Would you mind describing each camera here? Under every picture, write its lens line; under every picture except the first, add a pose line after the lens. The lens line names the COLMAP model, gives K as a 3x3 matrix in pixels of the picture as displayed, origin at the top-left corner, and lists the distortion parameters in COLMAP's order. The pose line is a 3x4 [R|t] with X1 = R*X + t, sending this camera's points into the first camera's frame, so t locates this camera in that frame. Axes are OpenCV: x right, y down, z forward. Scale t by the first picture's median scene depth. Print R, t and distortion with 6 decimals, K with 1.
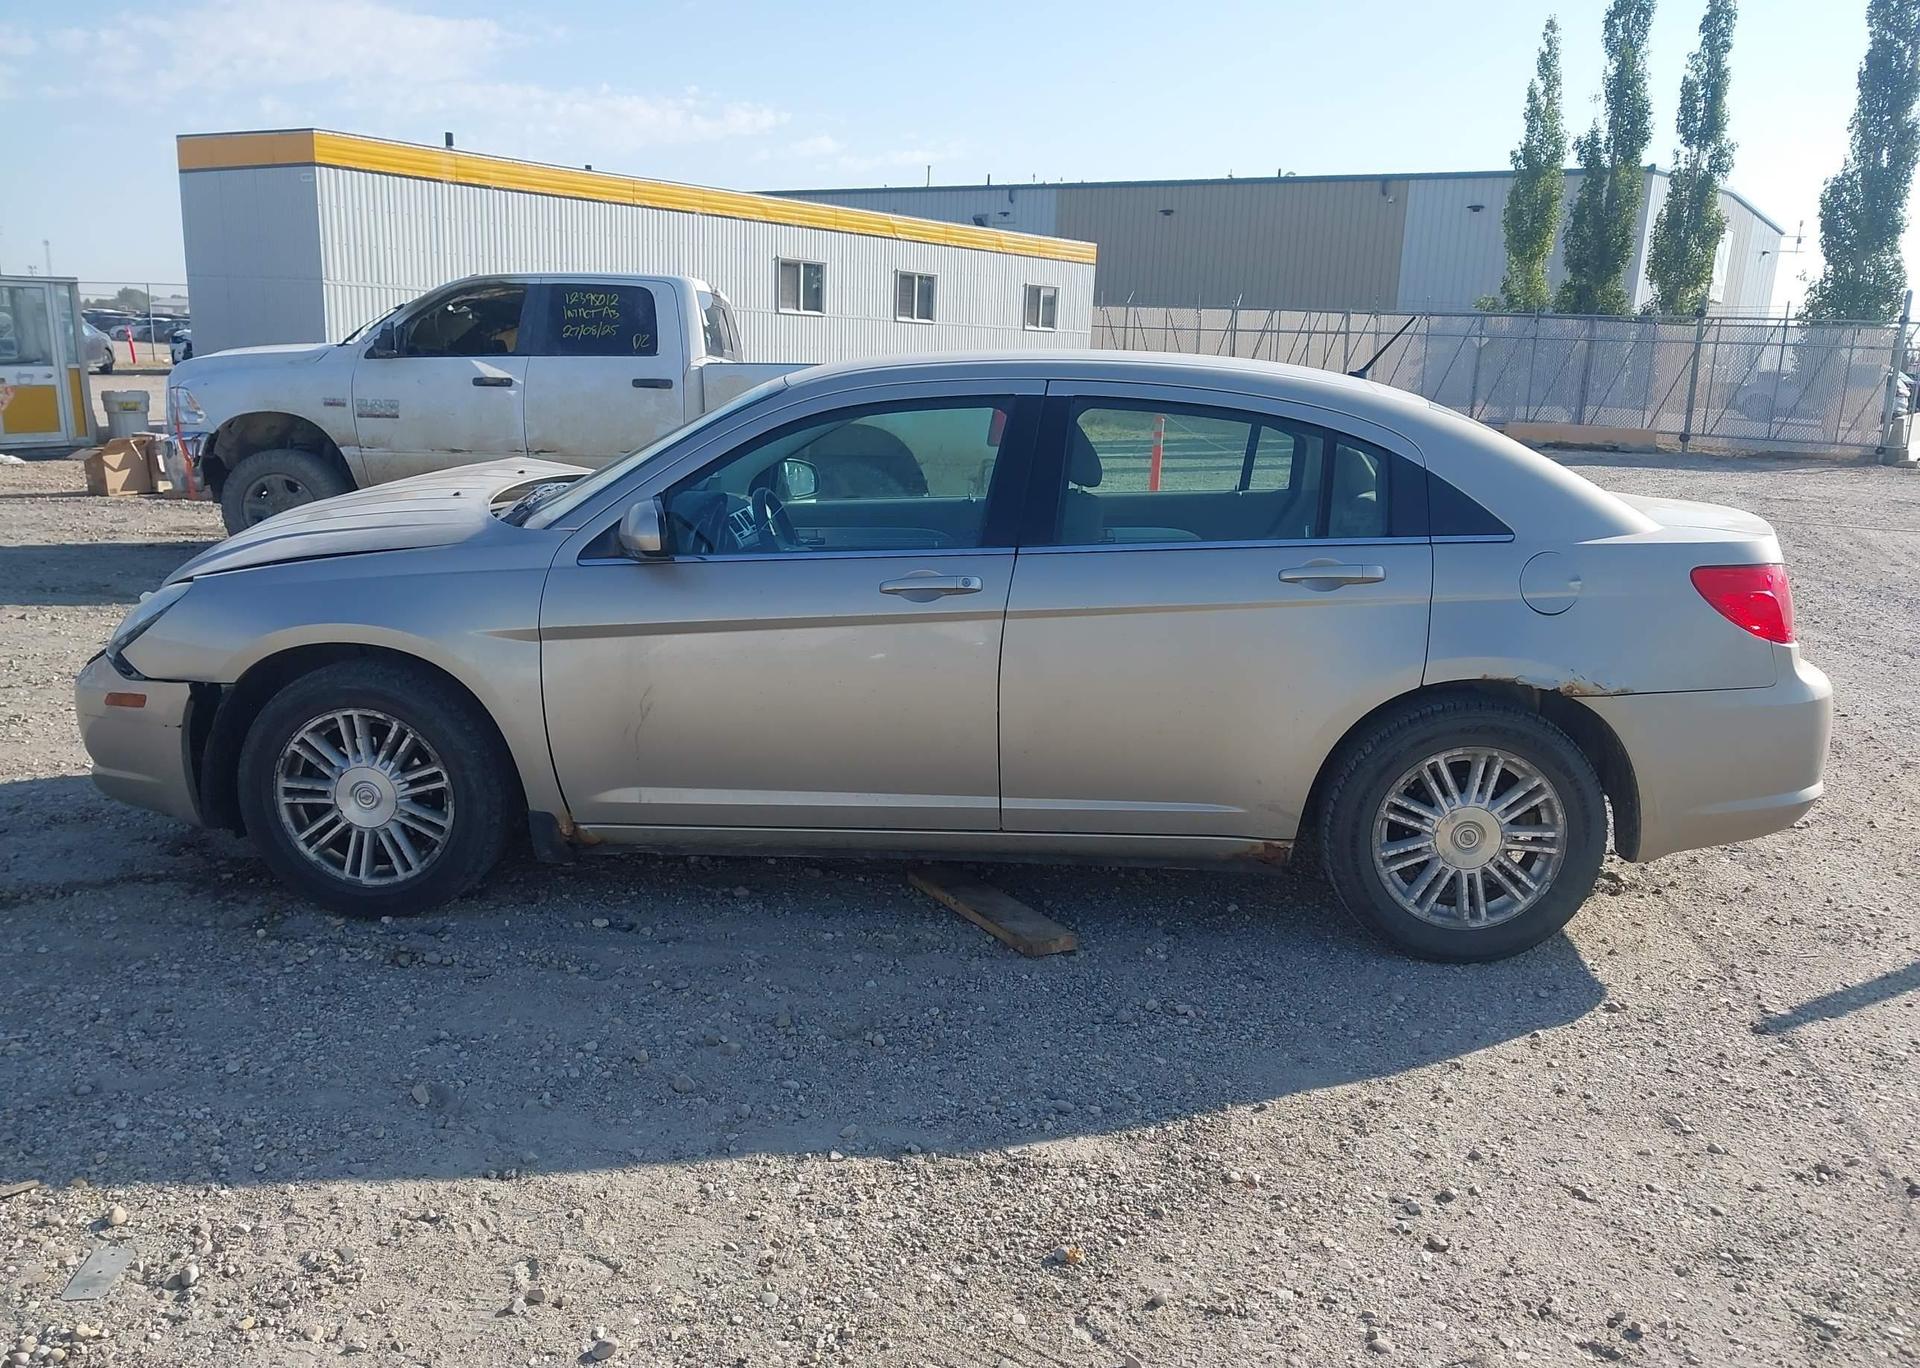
lens RADIAL K [[1523.5, 0, 975.3], [0, 1523.5, 741.7], [0, 0, 1]] dist [0.003121, -0.005078]
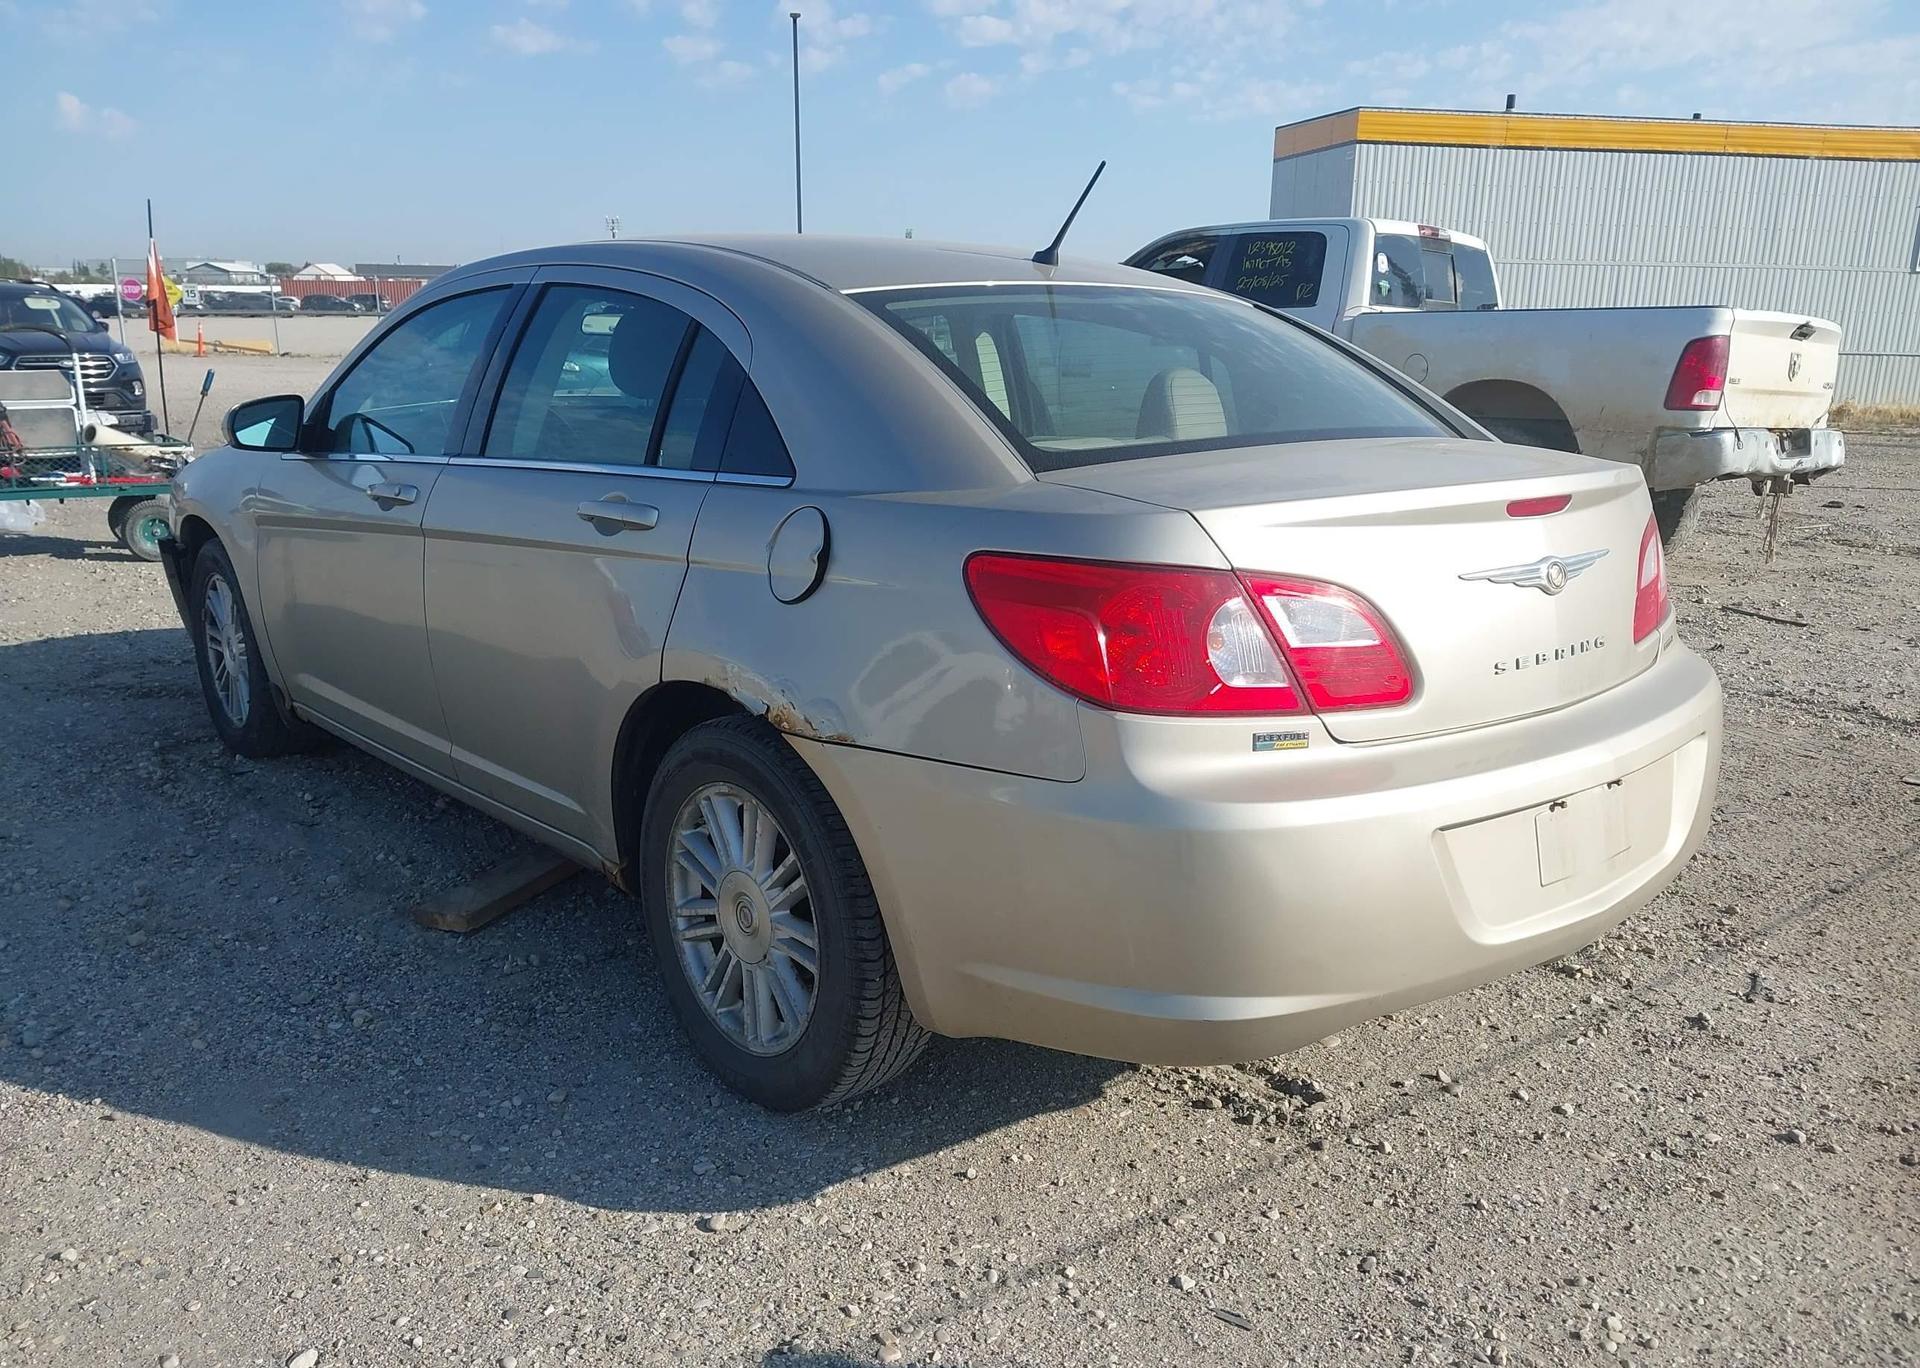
lens RADIAL K [[1506.9, 0, 971.3], [0, 1506.9, 732.8], [0, 0, 1]] dist [0.052352, -0.063192]
pose [[0.702814, 0.171728, -0.690335, 0.320386], [-0.169836, 0.982868, 0.071592, -0.032027], [0.690802, 0.066928, 0.719939, 0.216949]]
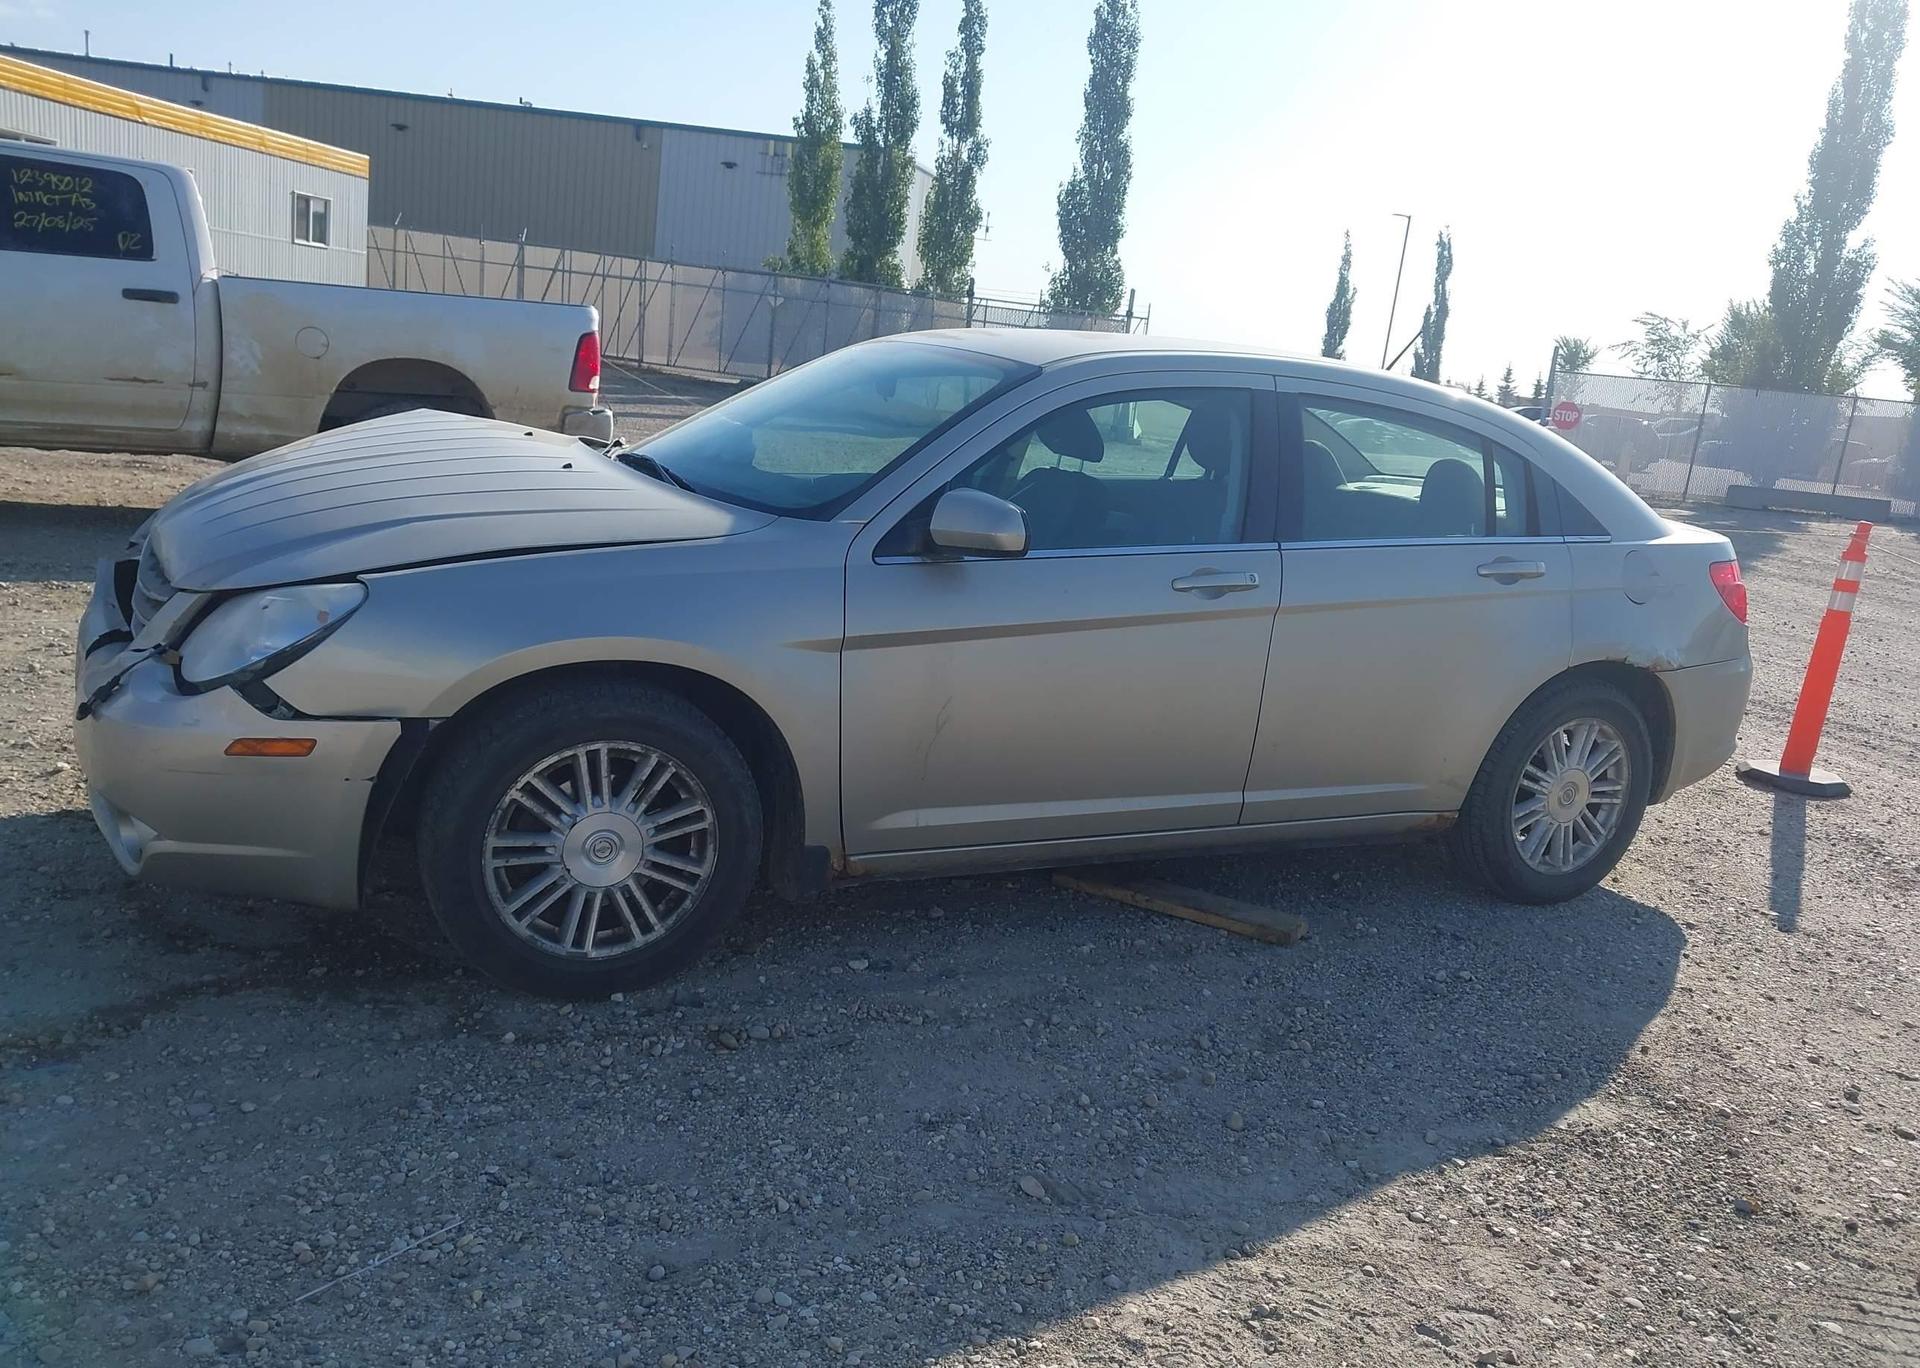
lens RADIAL K [[1523.5, 0, 975.3], [0, 1523.5, 741.7], [0, 0, 1]] dist [0.003121, -0.005078]
pose [[0.869756, -0.059202, 0.489918, -0.240571], [0.041503, 0.998036, 0.046922, -0.019456], [-0.491734, -0.020477, 0.870505, 0.079099]]
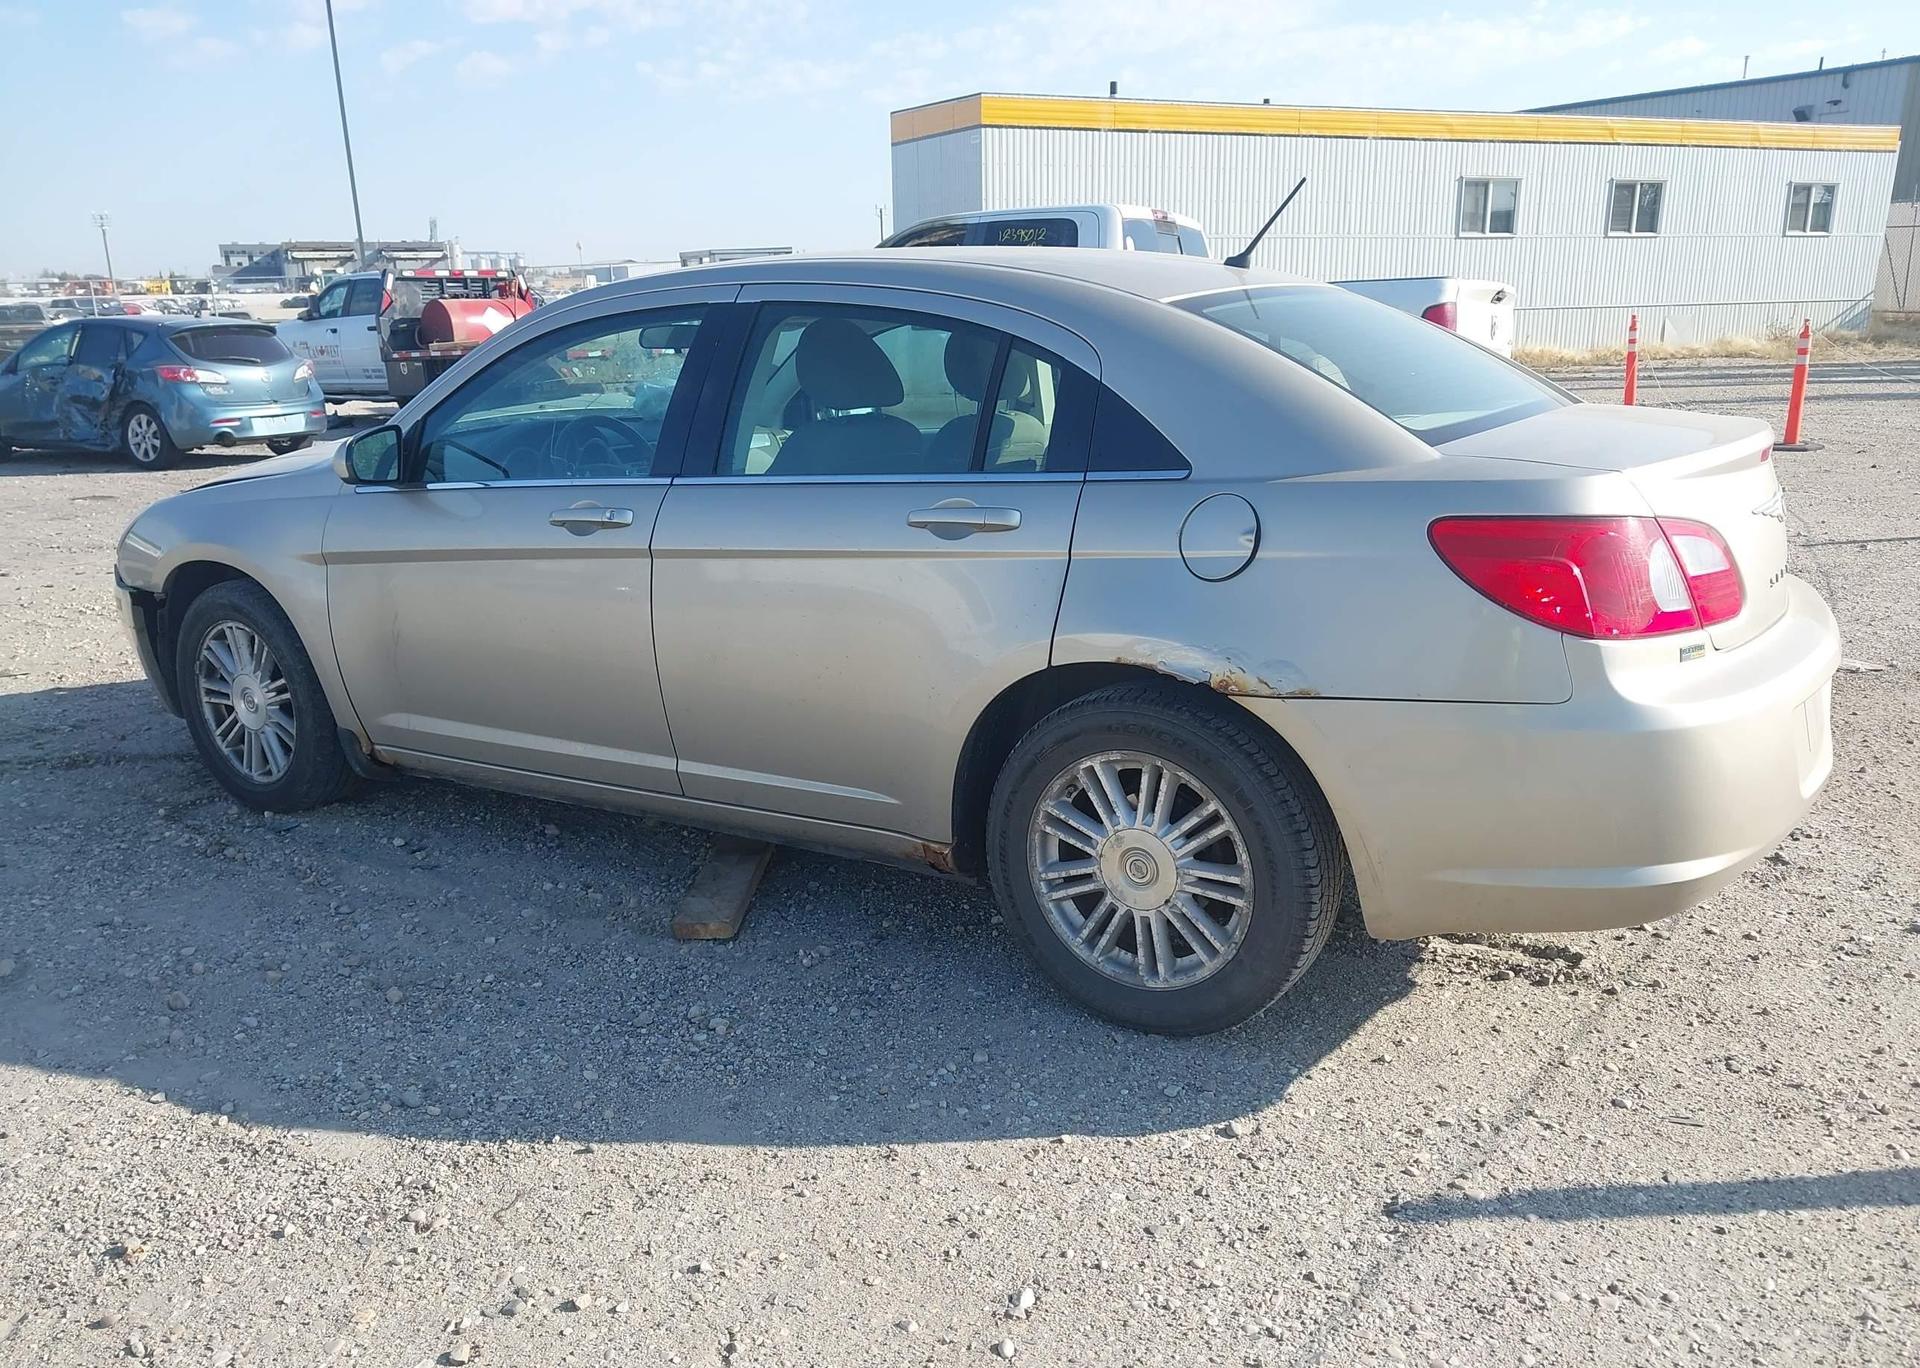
lens RADIAL K [[1506.9, 0, 971.3], [0, 1506.9, 732.8], [0, 0, 1]] dist [0.052352, -0.063192]
pose [[0.871483, 0.090184, -0.482063, 0.228968], [-0.074978, 0.995892, 0.050764, -0.014109], [0.484661, -0.008096, 0.874665, 0.113031]]
